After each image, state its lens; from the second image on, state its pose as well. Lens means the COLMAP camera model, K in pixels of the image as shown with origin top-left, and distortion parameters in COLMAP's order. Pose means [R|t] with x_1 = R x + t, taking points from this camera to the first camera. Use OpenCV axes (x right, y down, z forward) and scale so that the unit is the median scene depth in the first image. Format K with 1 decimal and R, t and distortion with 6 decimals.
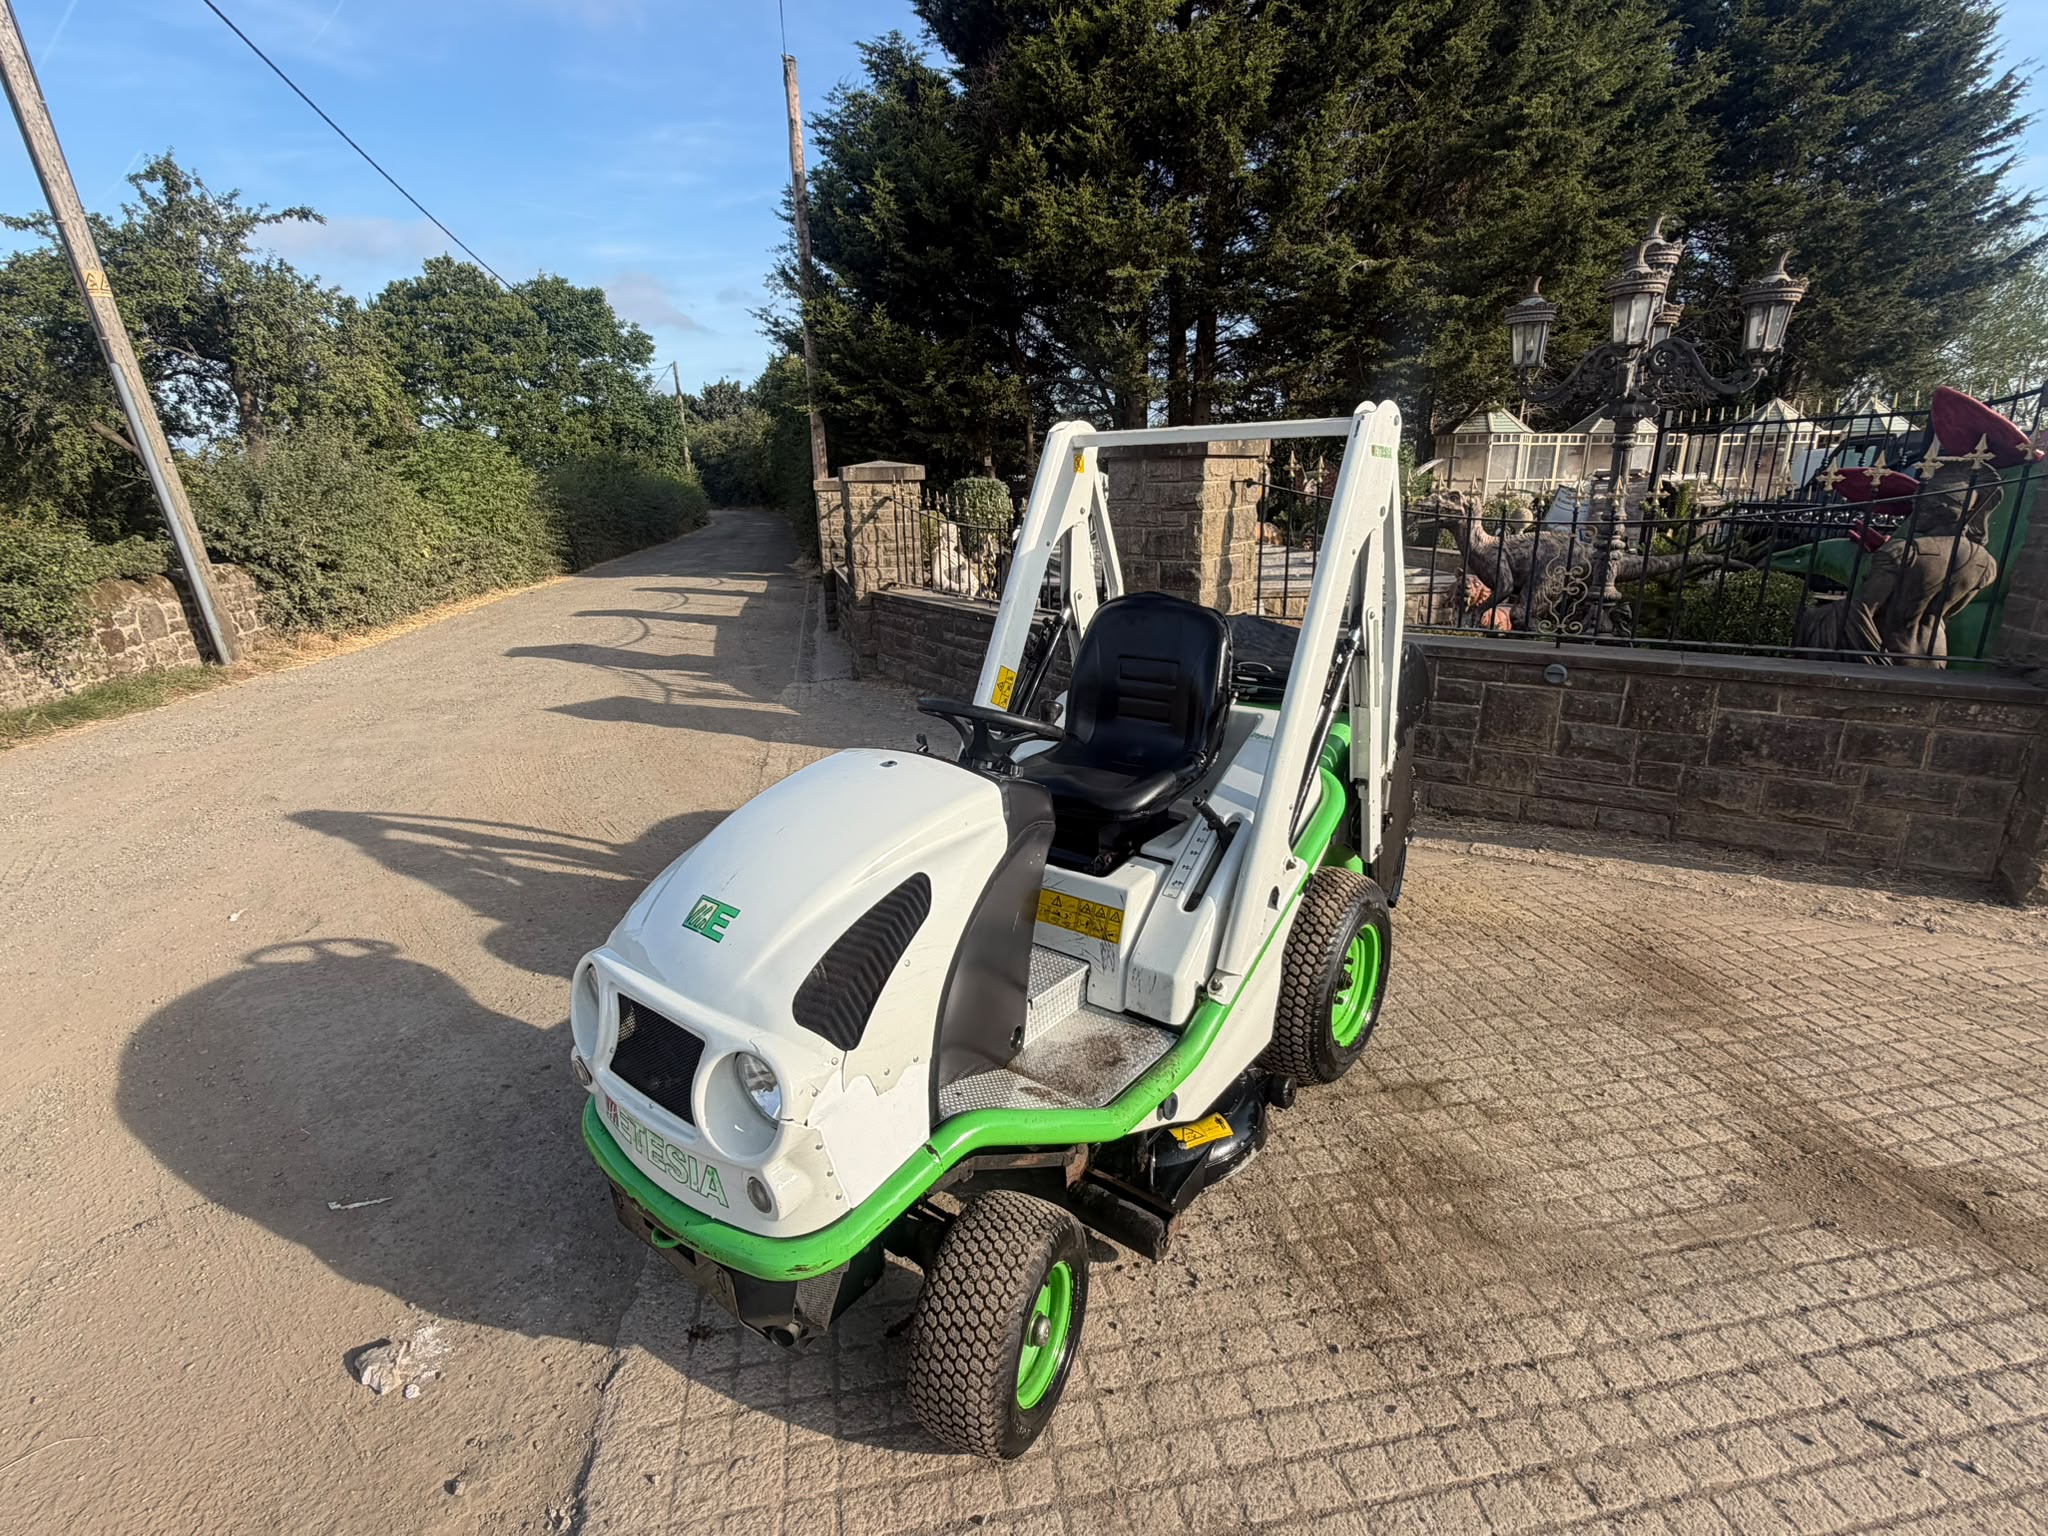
lens RADIAL K [[980.8, 0, 1021.3], [0, 980.8, 763.4], [0, 0, 1]] dist [0.002431, -0.001549]
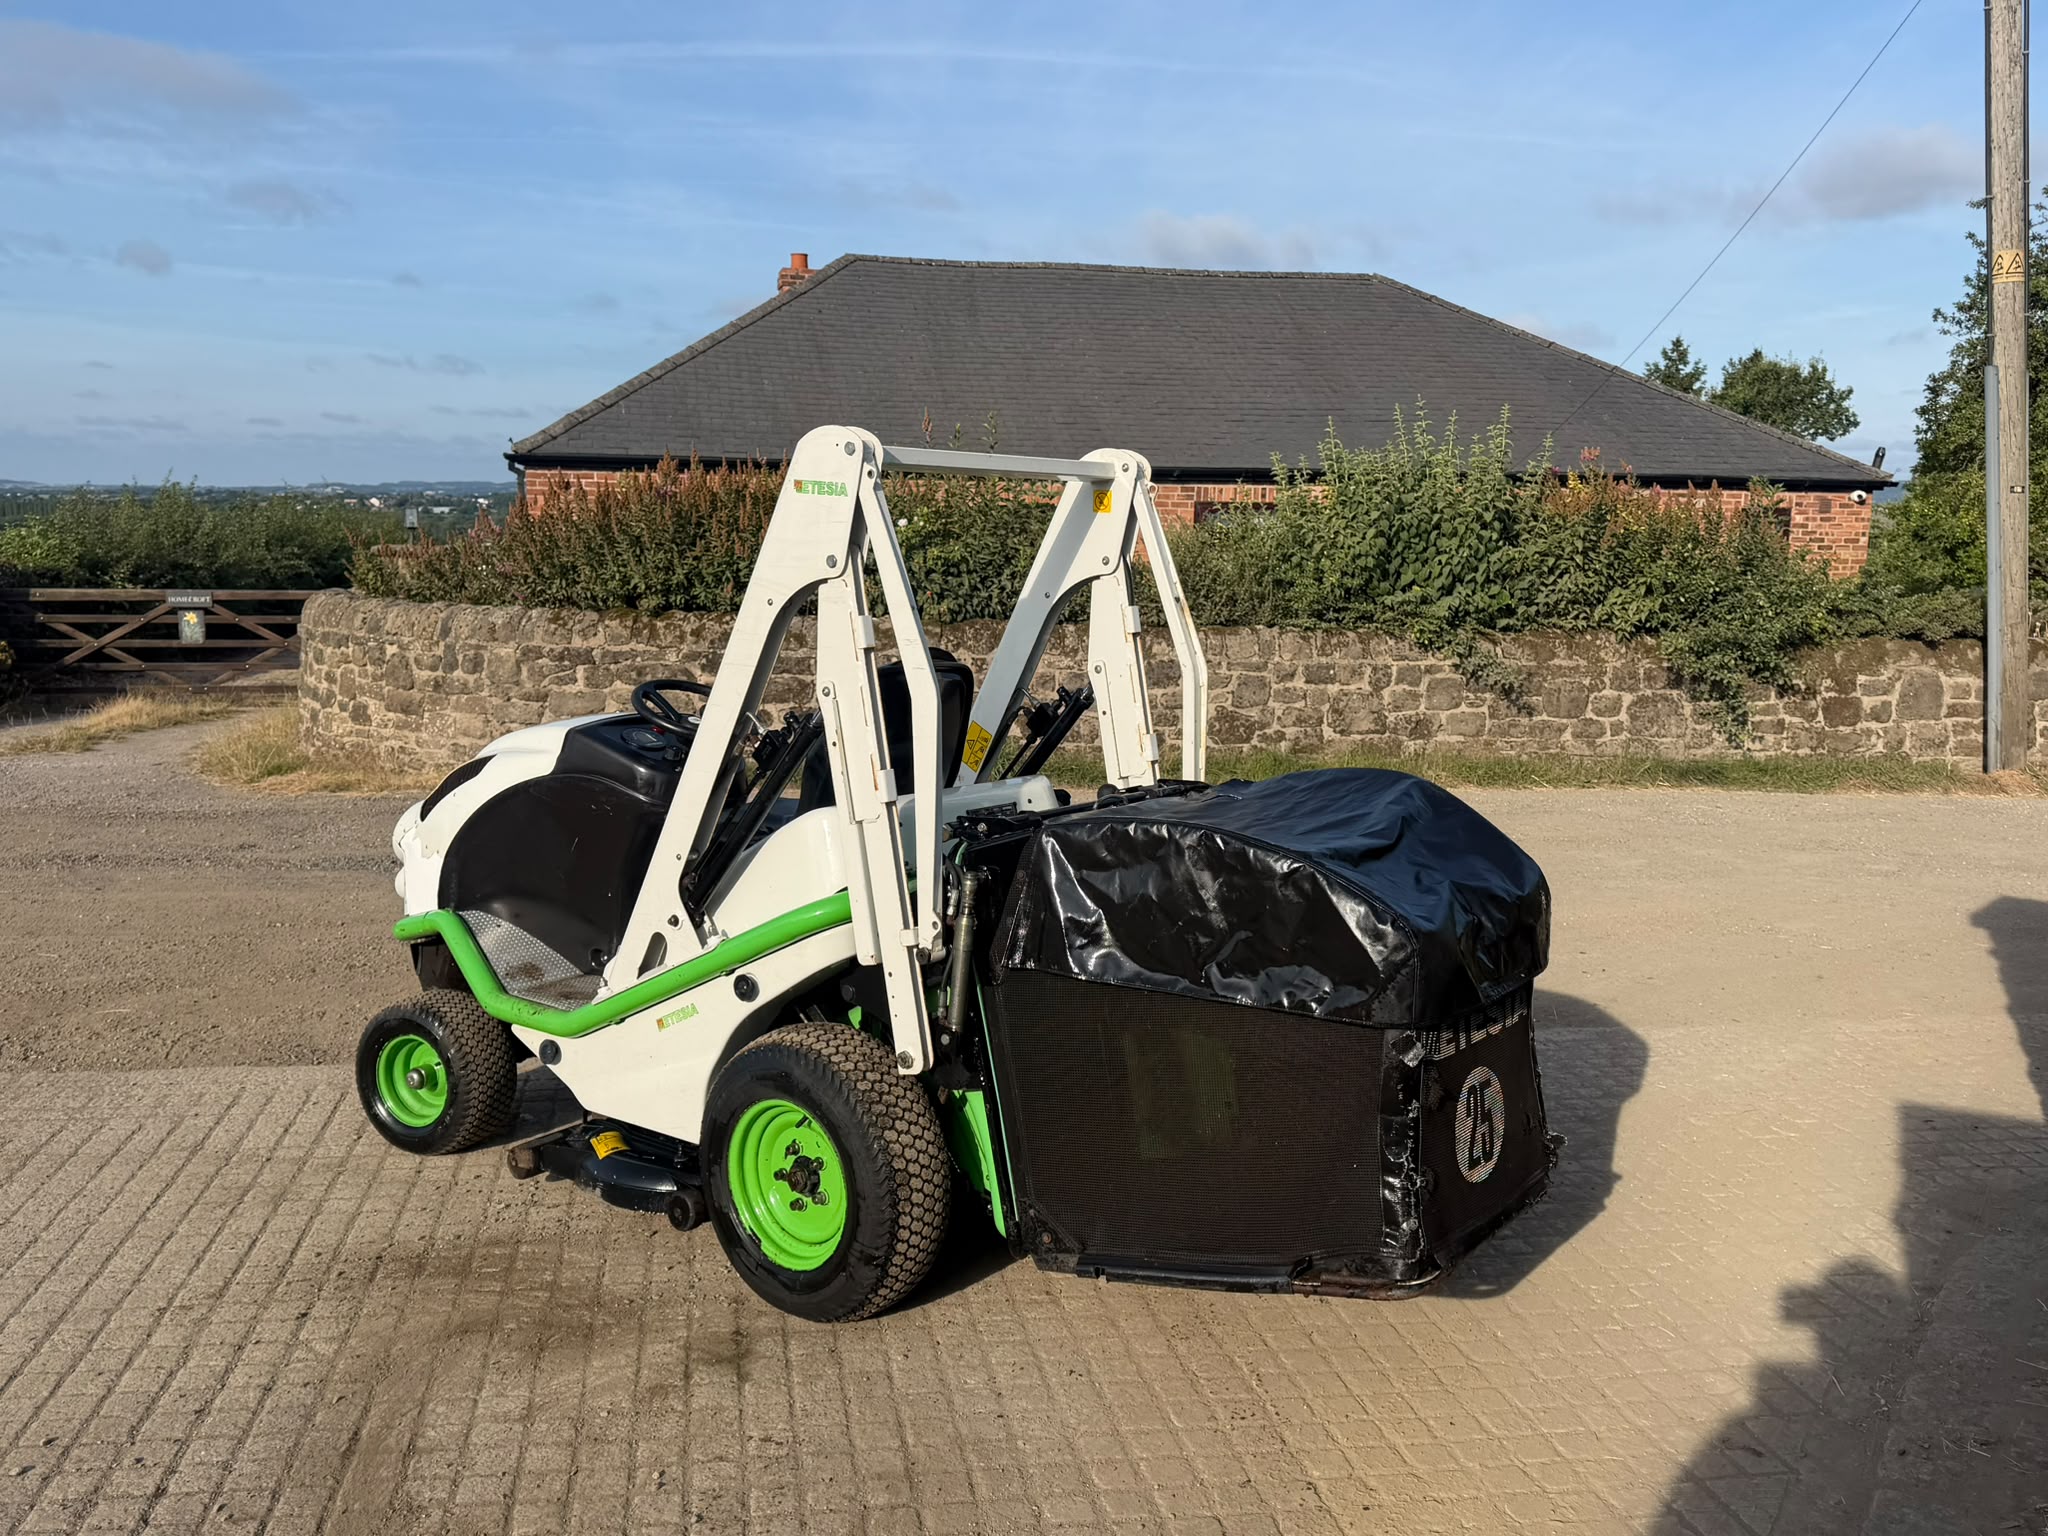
lens RADIAL K [[1757.8, 0, 1012.5], [0, 1757.8, 768.3], [0, 0, 1]] dist [0.083119, -0.113323]
pose [[-0.016561, 0.156941, -0.987469, 0.338887], [-0.296890, 0.942291, 0.154740, -0.068856], [0.954768, 0.295732, 0.030989, 0.218382]]
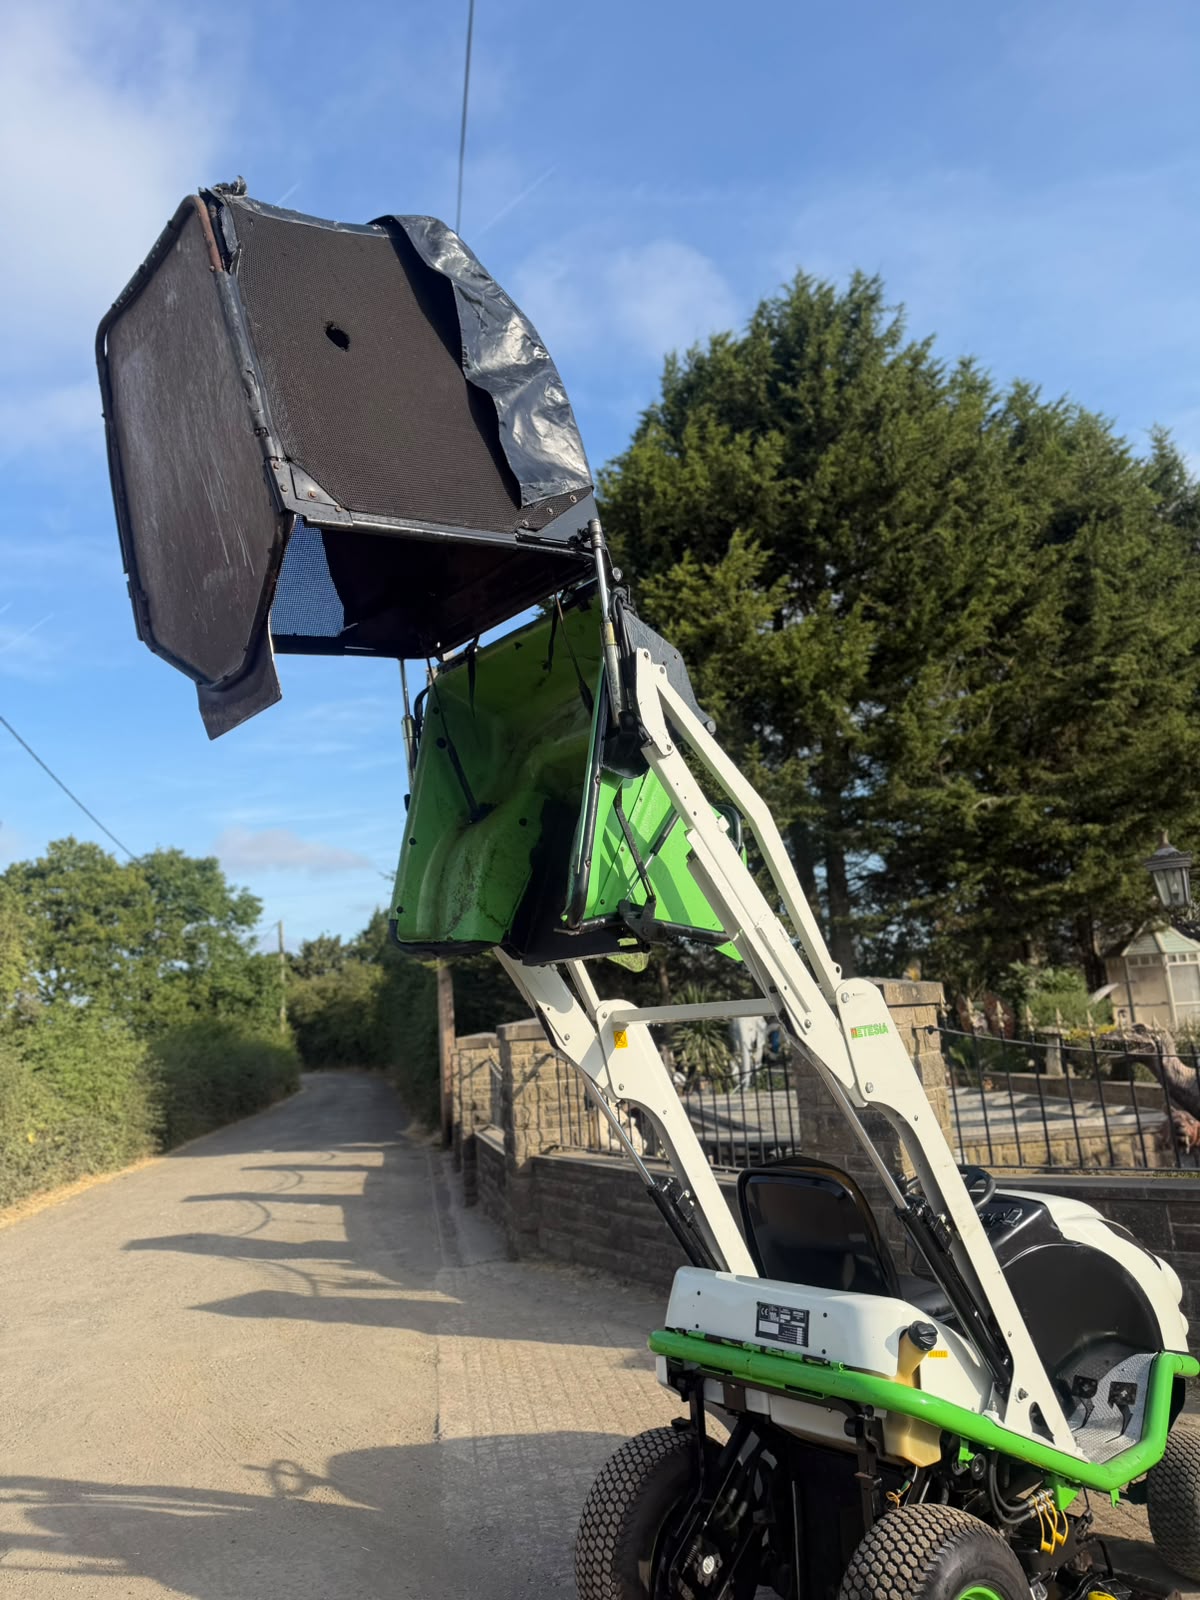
lens RADIAL K [[1123.4, 0, 577.8], [0, 1123.4, 783.1], [0, 0, 1]] dist [0.052455, -0.058082]
pose [[0.997437, -0.057546, -0.042512, -0.026525], [0.030648, 0.880574, -0.472917, 0.015368], [0.064649, 0.470402, 0.880081, -0.076605]]
